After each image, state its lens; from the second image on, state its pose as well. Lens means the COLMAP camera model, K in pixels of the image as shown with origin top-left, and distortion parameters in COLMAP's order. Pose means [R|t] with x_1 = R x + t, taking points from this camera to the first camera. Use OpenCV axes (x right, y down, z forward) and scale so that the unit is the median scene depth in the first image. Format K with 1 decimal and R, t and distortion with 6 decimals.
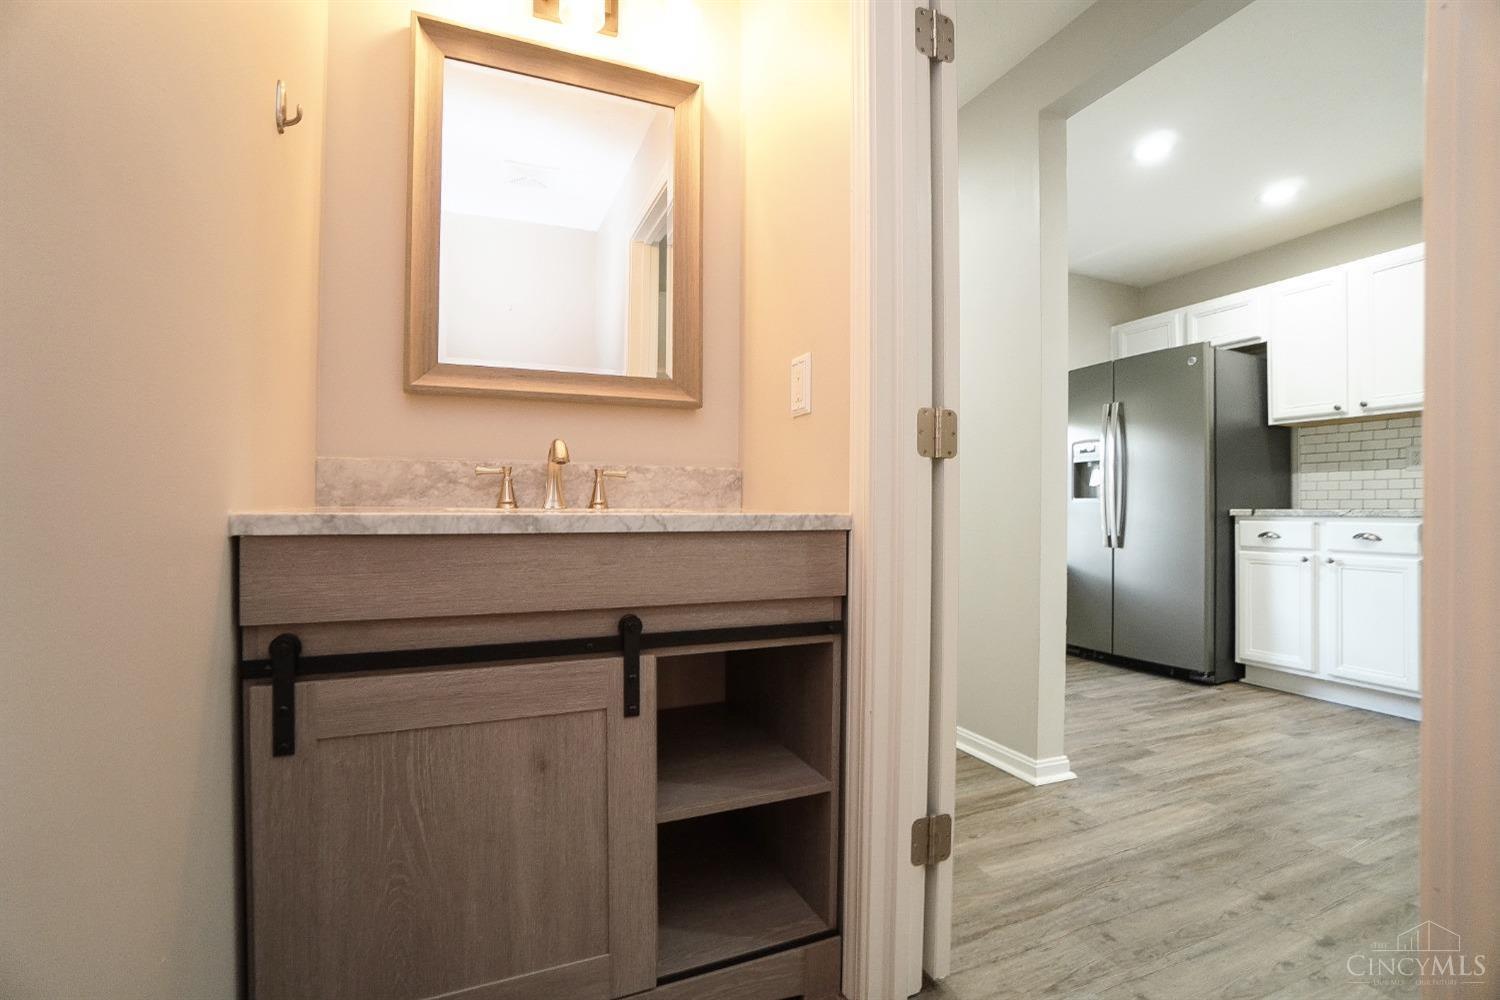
lens RADIAL K [[661.0, 0, 737.2], [0, 661.0, 503.4], [0, 0, 1]] dist [-0.068697, 0.024714]
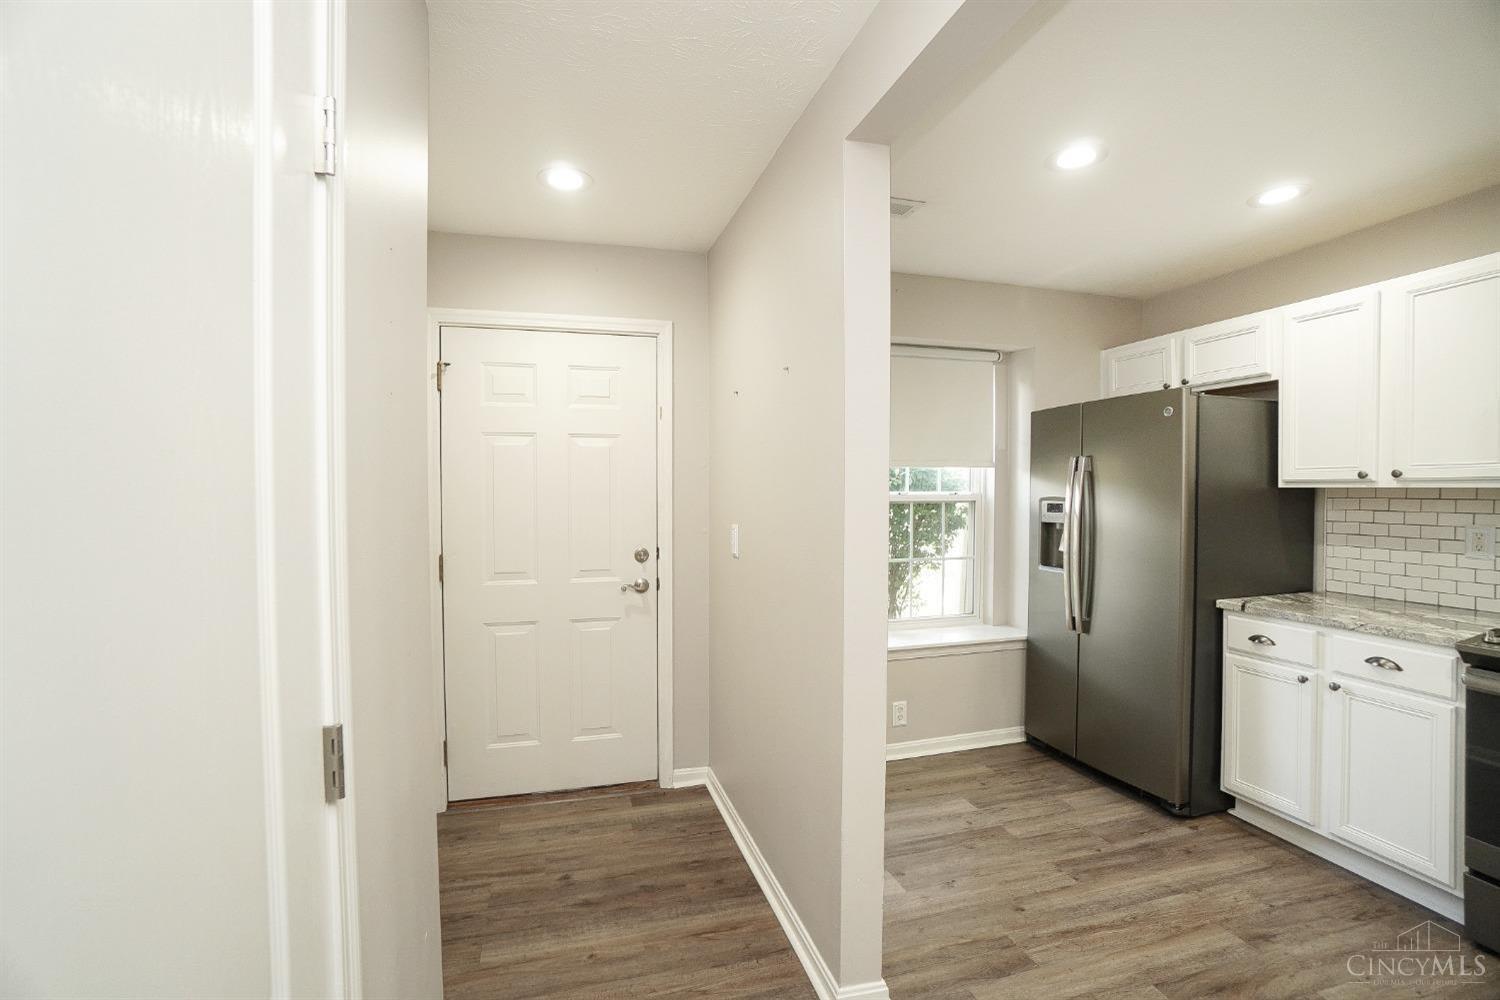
lens RADIAL K [[661.0, 0, 737.2], [0, 661.0, 503.4], [0, 0, 1]] dist [-0.068697, 0.024714]
pose [[0.992794, -0.004015, -0.119768, 0.283748], [0.007026, 0.999670, 0.024724, -0.134420], [0.119629, -0.025388, 0.992494, 0.153015]]
